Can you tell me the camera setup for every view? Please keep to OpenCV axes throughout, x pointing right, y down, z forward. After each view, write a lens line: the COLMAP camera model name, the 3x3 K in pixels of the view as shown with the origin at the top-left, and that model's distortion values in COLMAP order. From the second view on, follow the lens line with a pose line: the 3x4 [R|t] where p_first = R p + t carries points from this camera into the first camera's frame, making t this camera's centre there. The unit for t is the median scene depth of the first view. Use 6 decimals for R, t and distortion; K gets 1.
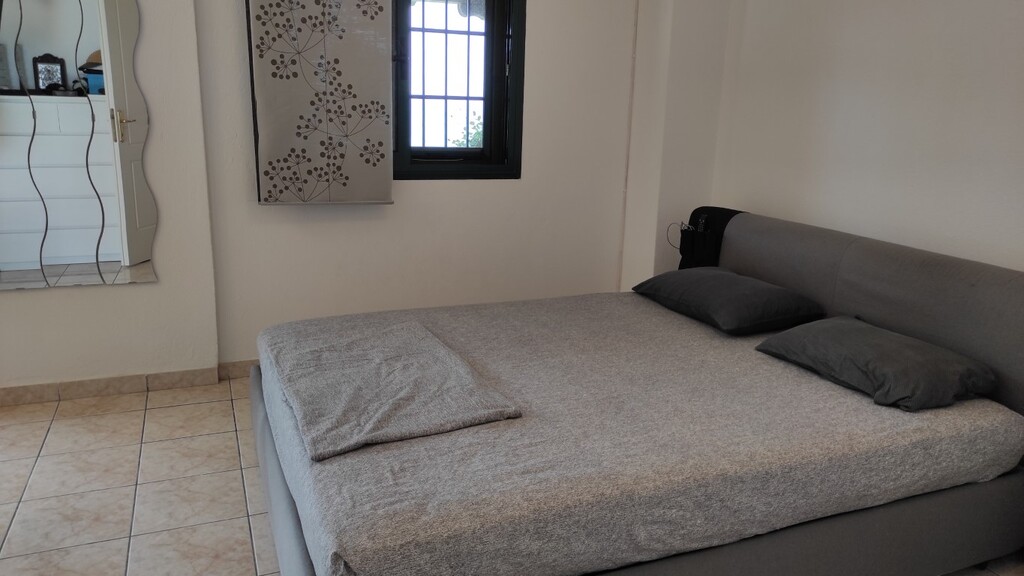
lens RADIAL K [[756.6, 0, 508.5], [0, 756.6, 291.3], [0, 0, 1]] dist [0.061830, -0.061445]
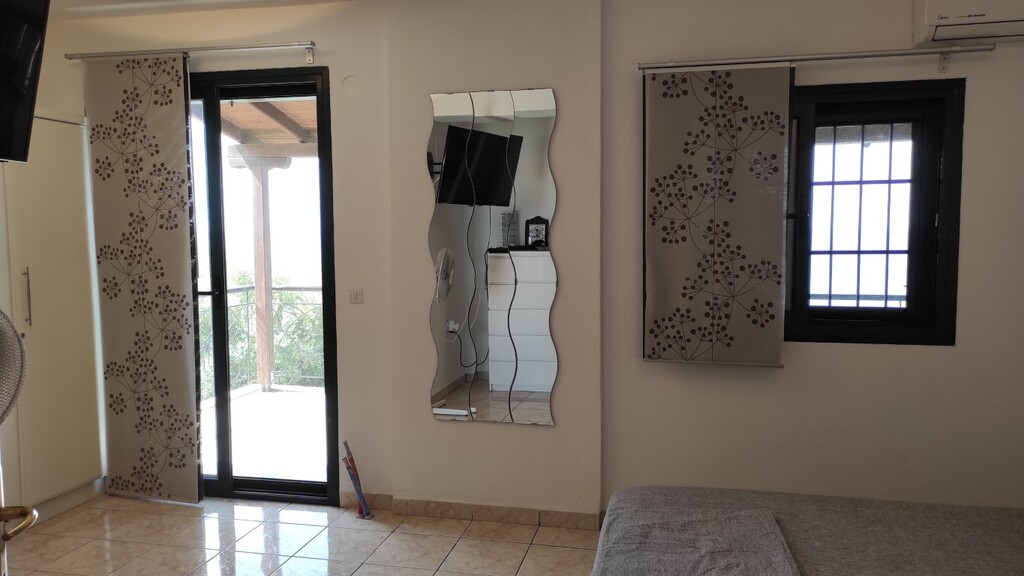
lens RADIAL K [[756.6, 0, 509.1], [0, 756.6, 279.1], [0, 0, 1]] dist [0.061830, -0.061445]
pose [[0.811430, 0.002366, -0.584444, 0.128478], [-0.108330, 0.983272, -0.146423, -0.052264], [0.574322, 0.182125, 0.798113, 0.048549]]
